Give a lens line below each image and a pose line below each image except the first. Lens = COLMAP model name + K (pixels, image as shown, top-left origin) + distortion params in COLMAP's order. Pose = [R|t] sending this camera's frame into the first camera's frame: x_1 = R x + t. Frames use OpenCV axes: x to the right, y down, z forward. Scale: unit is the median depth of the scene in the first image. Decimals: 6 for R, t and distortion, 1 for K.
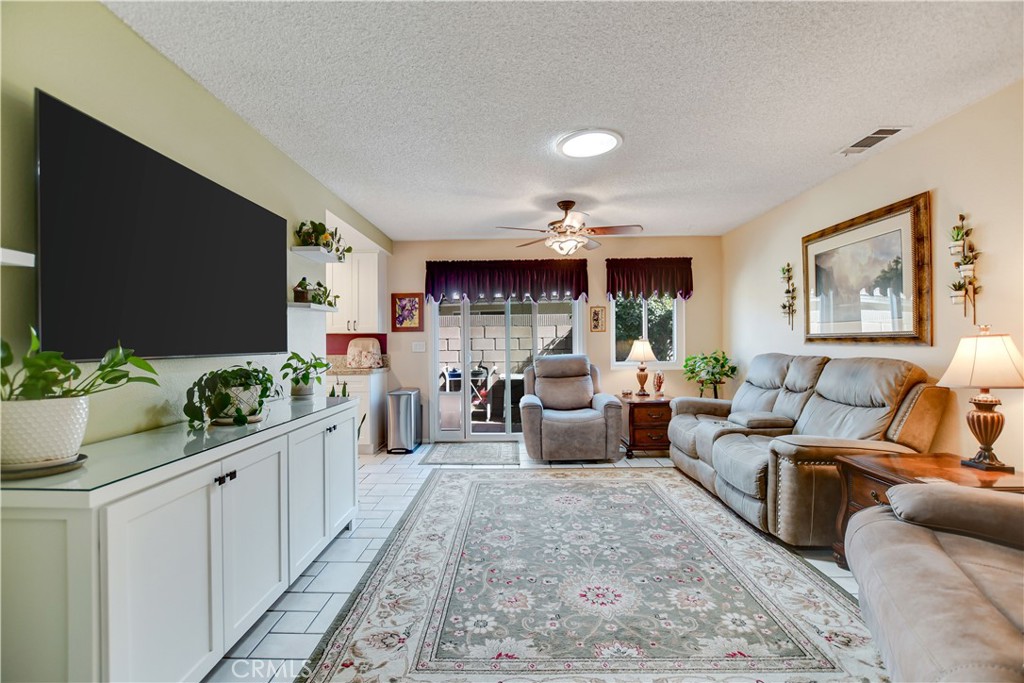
lens RADIAL K [[445.8, 0, 509.6], [0, 445.8, 348.1], [0, 0, 1]] dist [-0.000465, 0.000092]
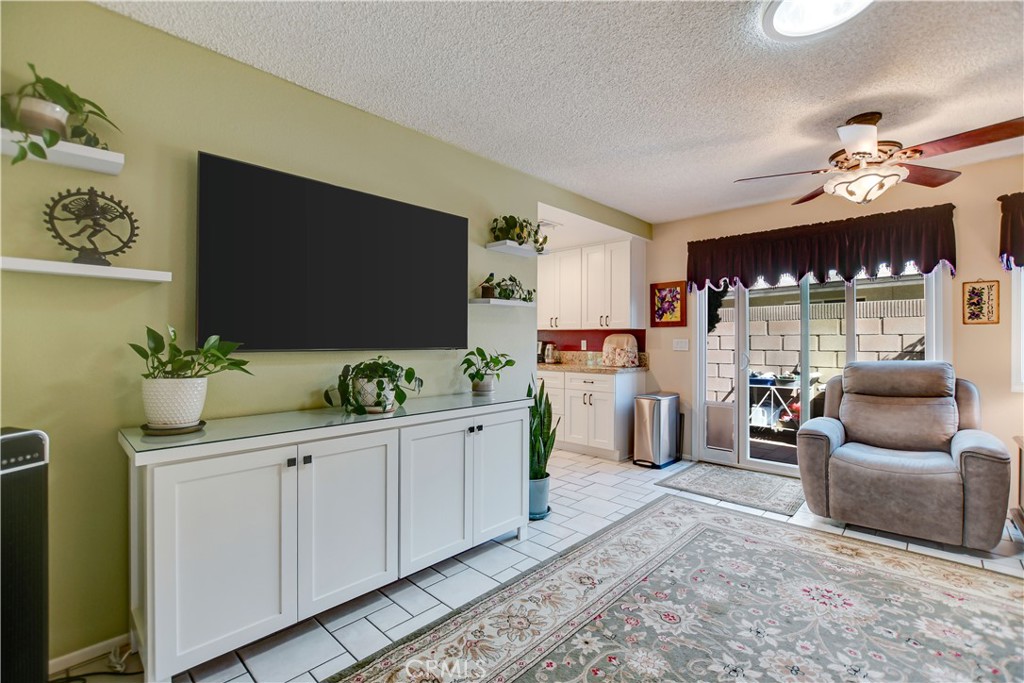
lens RADIAL K [[453.5, 0, 512.0], [0, 453.5, 341.5], [0, 0, 1]] dist [-0.022292, 0.007237]
pose [[0.737488, 0.011704, -0.675258, 0.191010], [-0.016667, 0.999861, -0.000872, -0.004036], [0.675154, 0.011898, 0.737581, 0.207687]]
